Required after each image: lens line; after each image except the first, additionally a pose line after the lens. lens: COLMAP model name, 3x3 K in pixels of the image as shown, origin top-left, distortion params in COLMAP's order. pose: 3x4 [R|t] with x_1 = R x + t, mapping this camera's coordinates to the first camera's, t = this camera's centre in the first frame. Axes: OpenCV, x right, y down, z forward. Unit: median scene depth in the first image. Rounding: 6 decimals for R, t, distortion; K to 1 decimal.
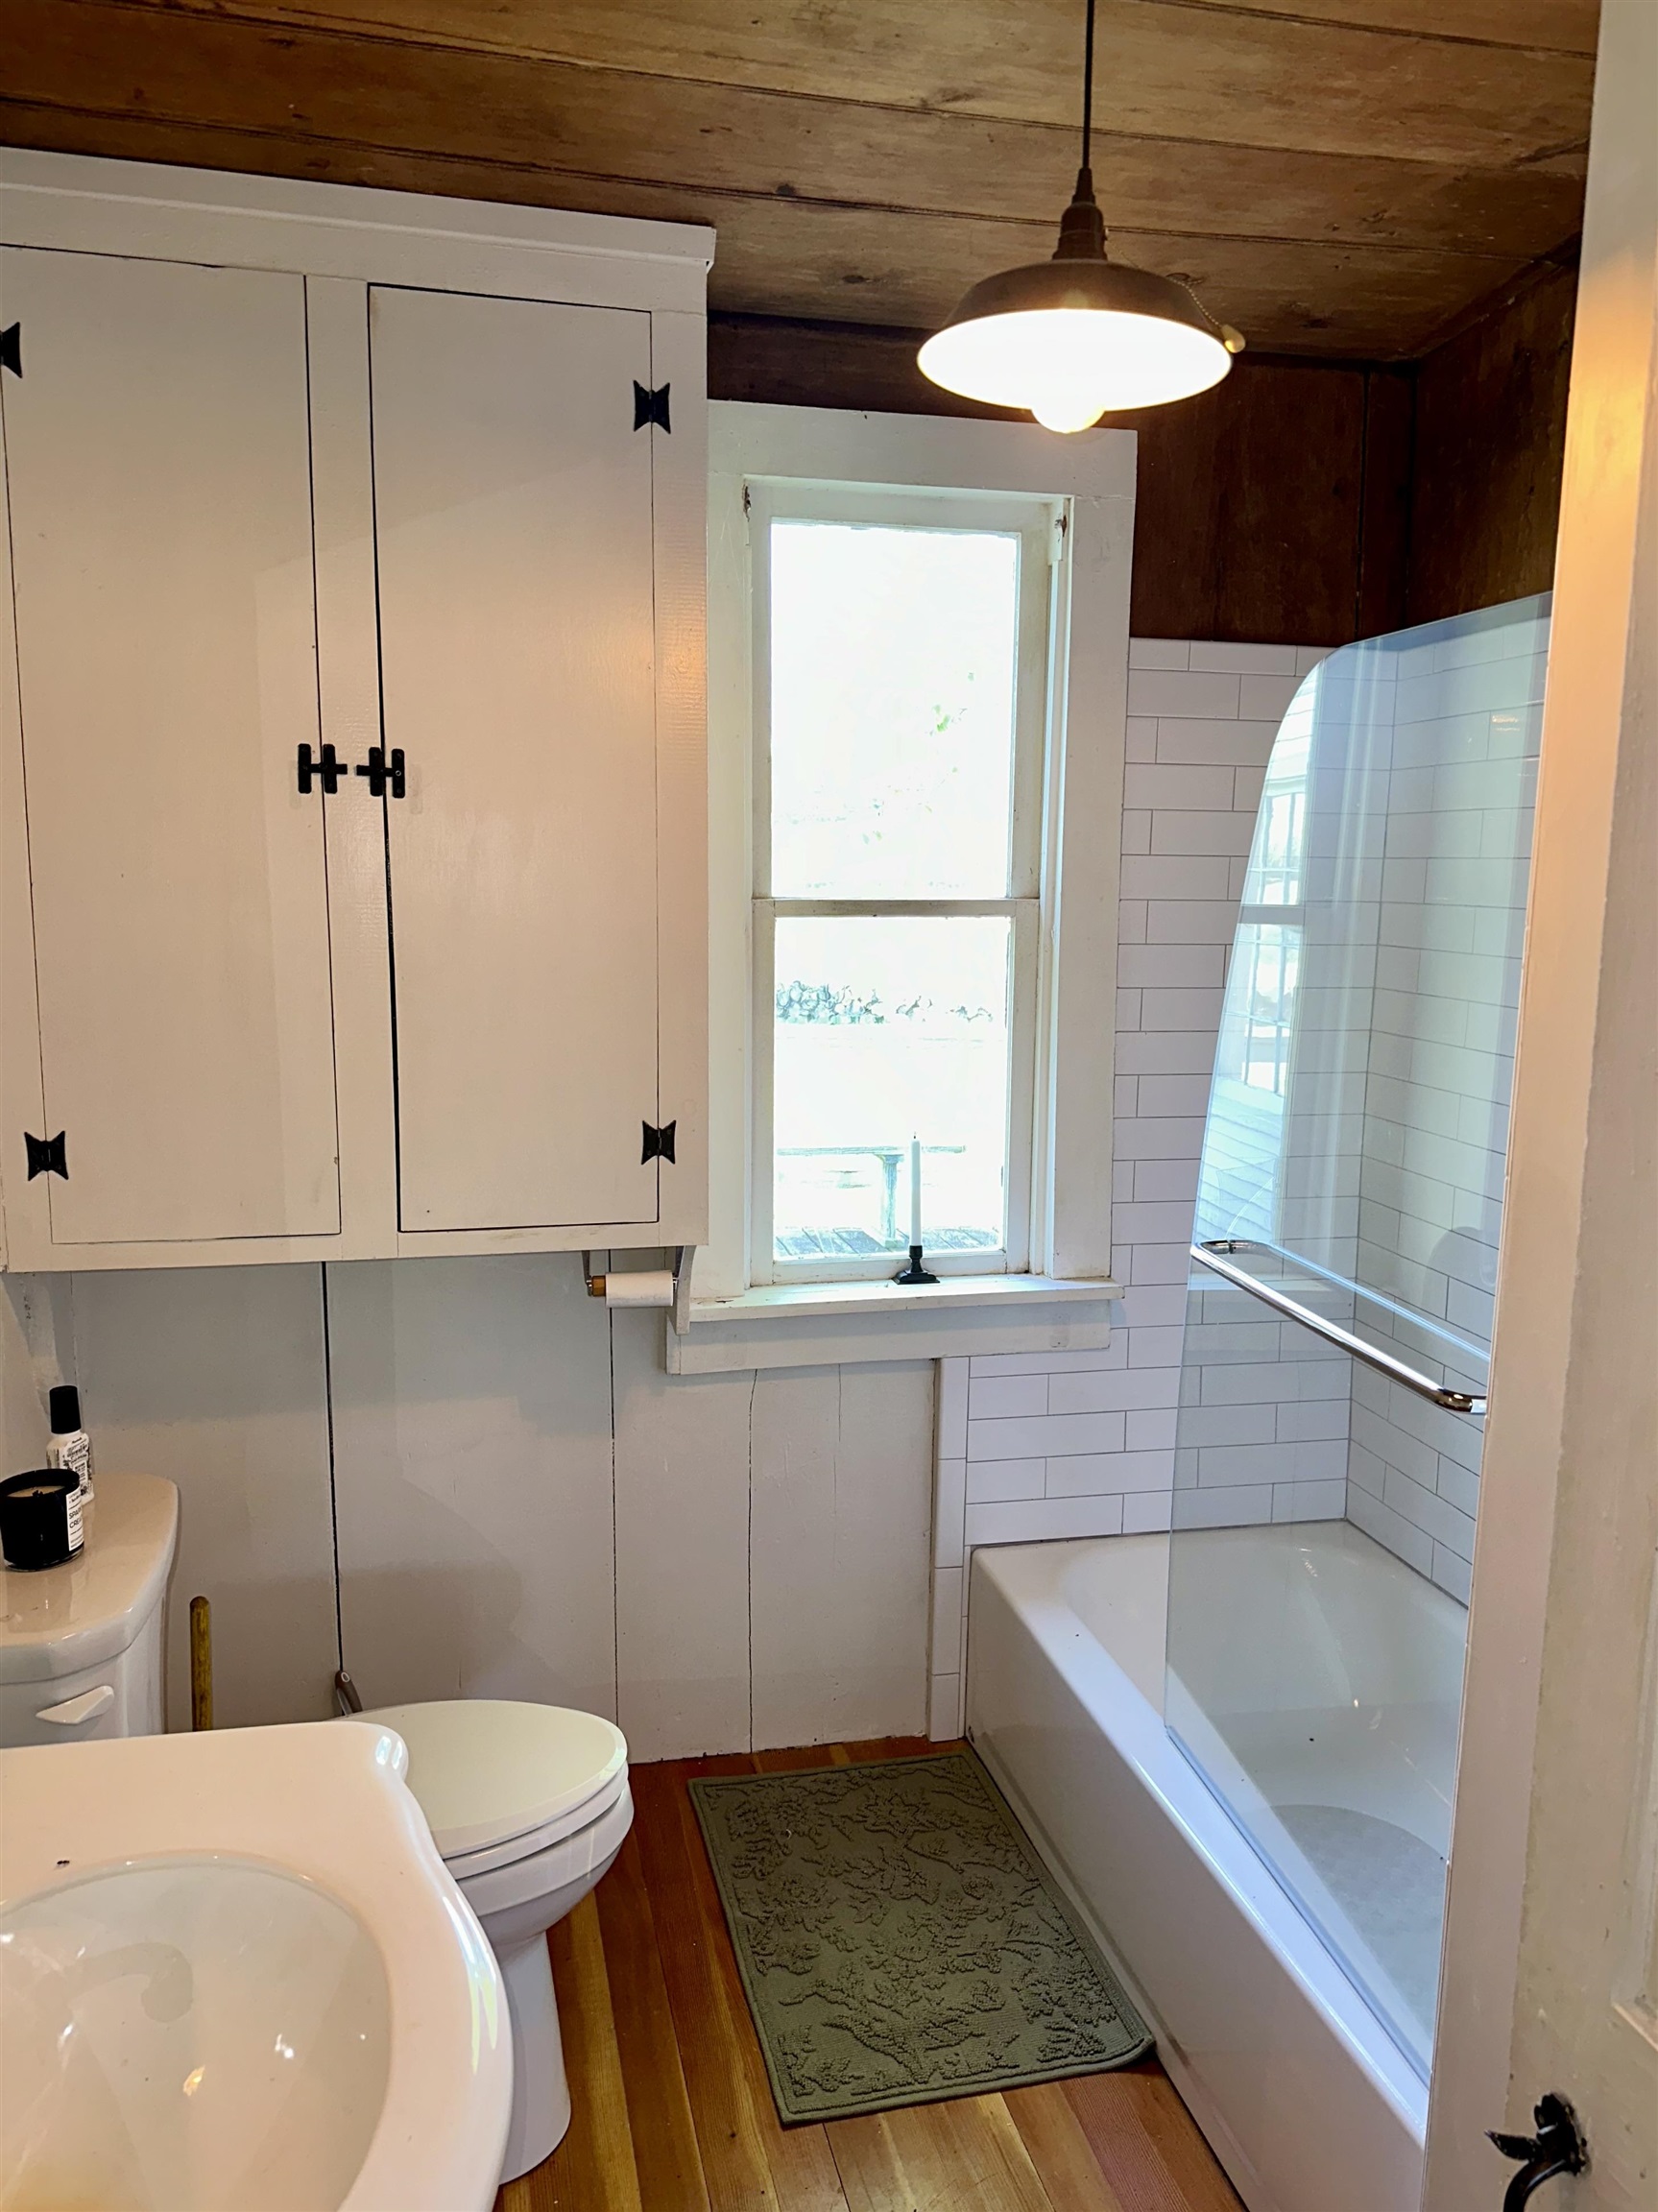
lens RADIAL K [[1580.6, 0, 829.0], [0, 1580.6, 1106.0], [0, 0, 1]] dist [0.001910, 0.000080]
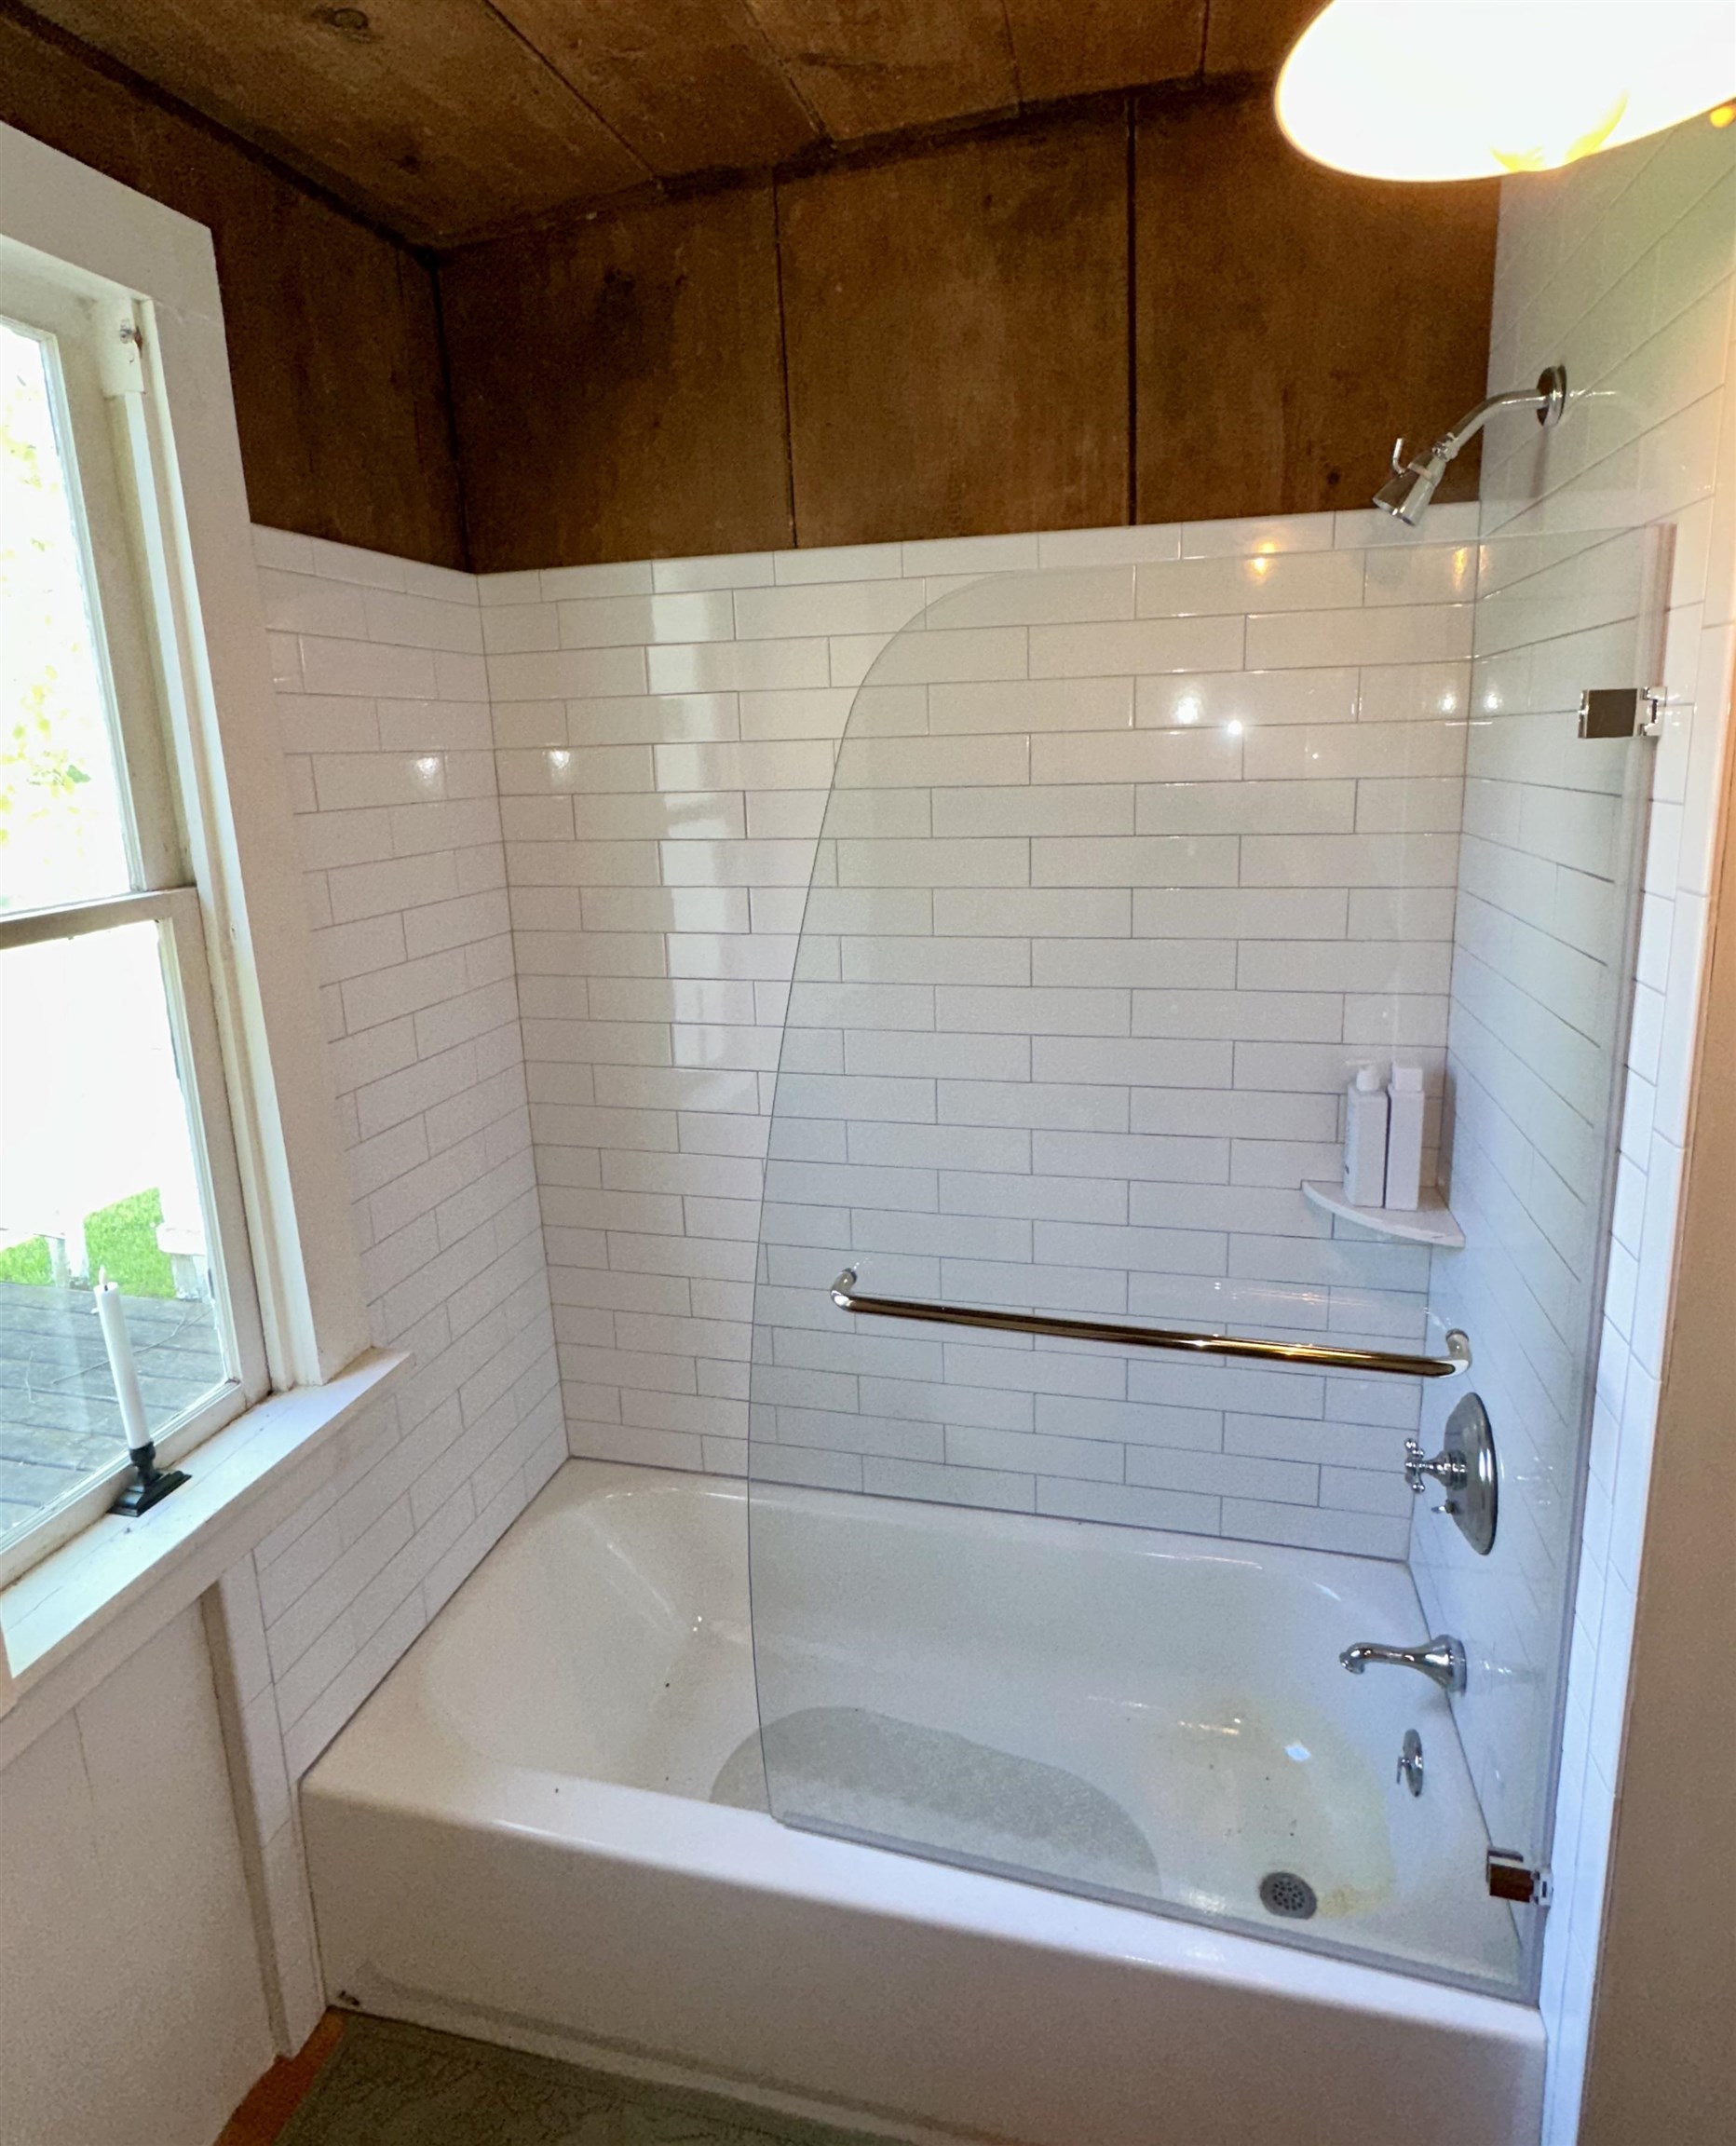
lens RADIAL K [[1177.1, 0, 867.7], [0, 1177.1, 977.7], [0, 0, 1]] dist [-0.006224, -0.002068]
pose [[0.469471, -0.202022, 0.859525, -0.178012], [0.170746, 0.975869, 0.136106, -0.111762], [-0.866281, 0.082863, 0.492637, 0.485111]]
